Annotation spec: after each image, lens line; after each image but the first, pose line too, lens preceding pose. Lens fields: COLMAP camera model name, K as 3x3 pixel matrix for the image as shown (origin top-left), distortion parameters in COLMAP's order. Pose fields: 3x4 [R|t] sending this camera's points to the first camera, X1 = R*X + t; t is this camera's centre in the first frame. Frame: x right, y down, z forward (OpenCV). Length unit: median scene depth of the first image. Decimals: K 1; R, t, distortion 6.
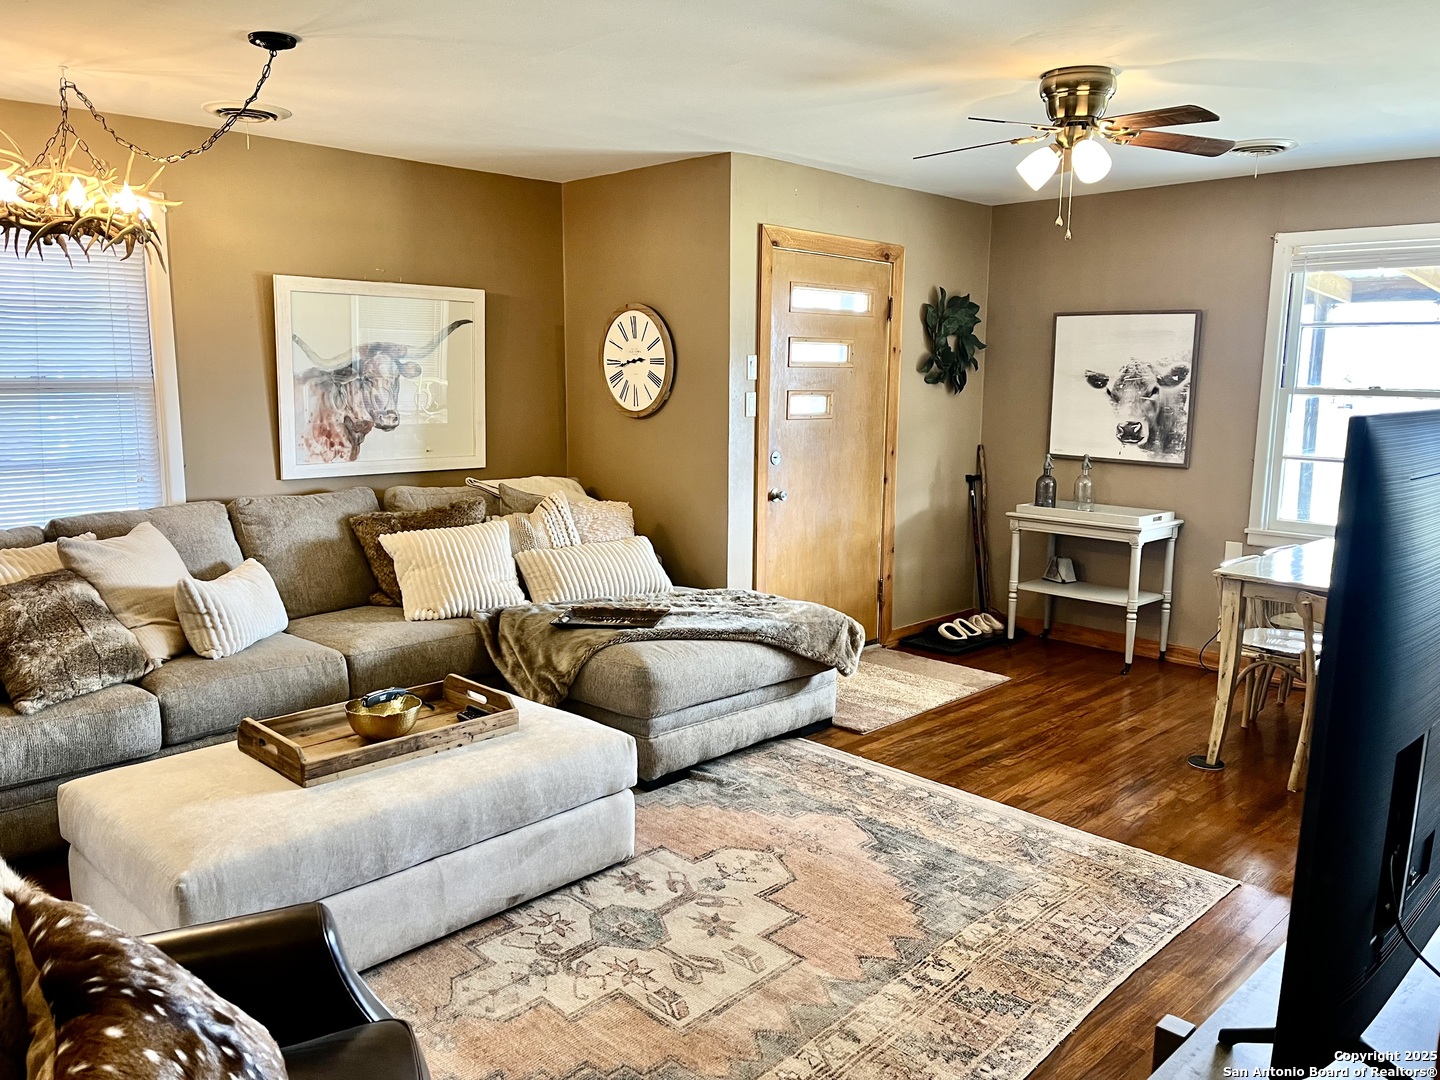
lens RADIAL K [[1086.5, 0, 718.5], [0, 1086.5, 543.6], [0, 0, 1]] dist [0.008510, -0.001664]
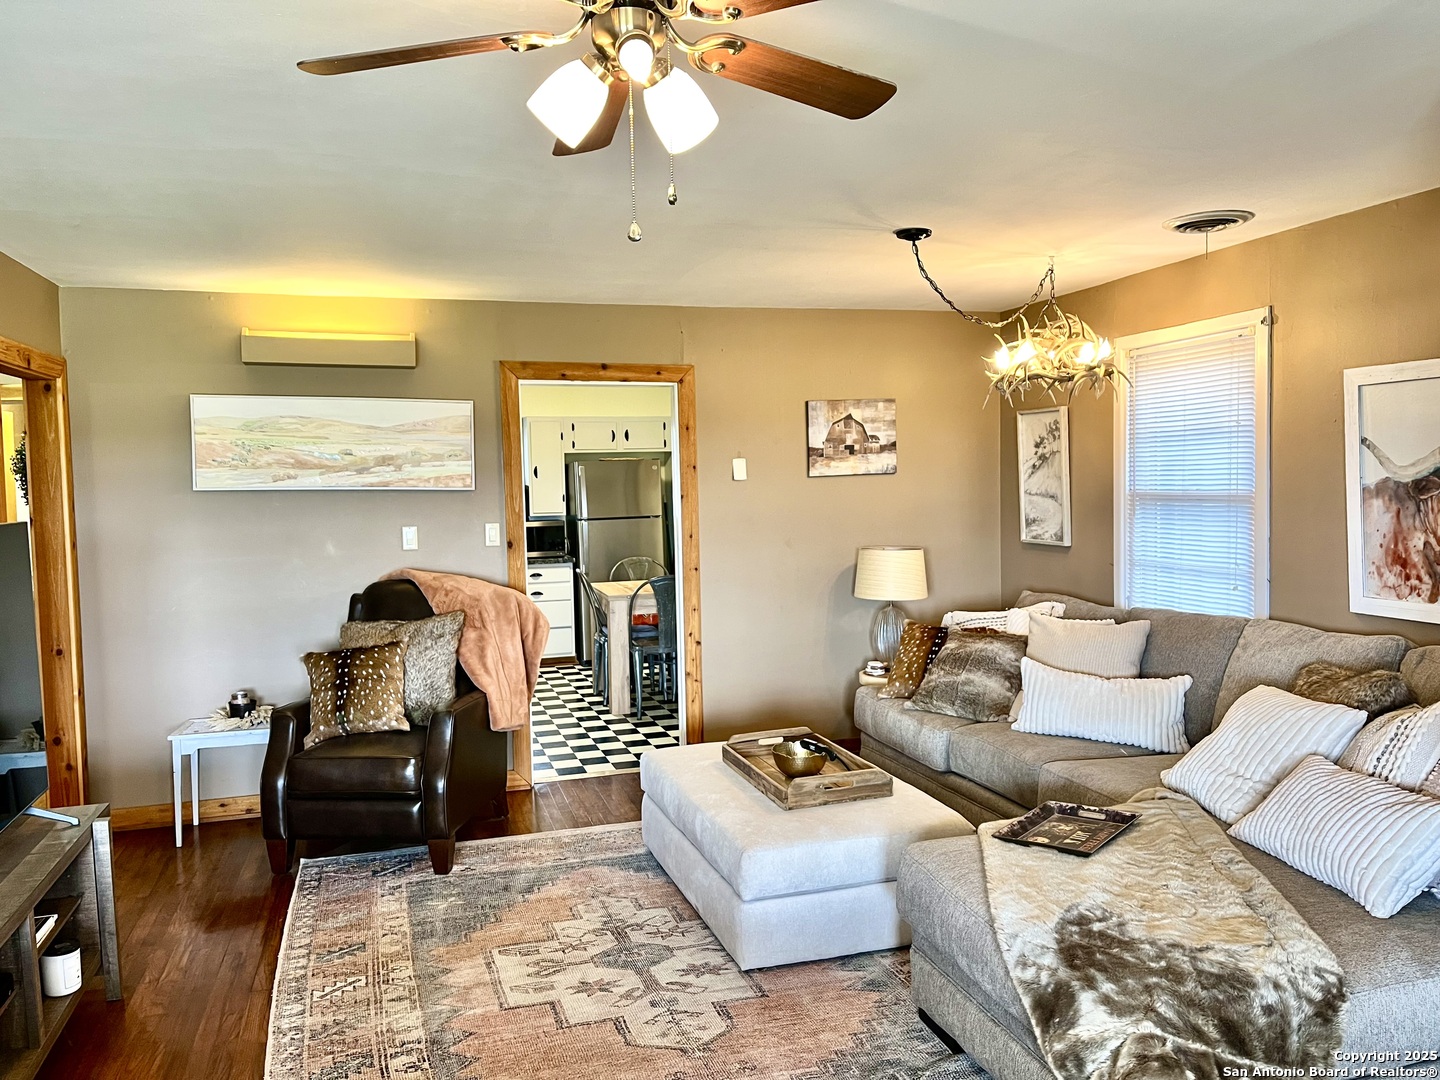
lens RADIAL K [[1086.5, 0, 722.3], [0, 1086.5, 537.6], [0, 0, 1]] dist [0.008510, -0.001664]
pose [[-0.468671, 0.046892, -0.882127, 0.671778], [-0.123576, 0.985291, 0.118031, -0.186909], [0.874686, 0.164327, -0.455983, 1.161504]]
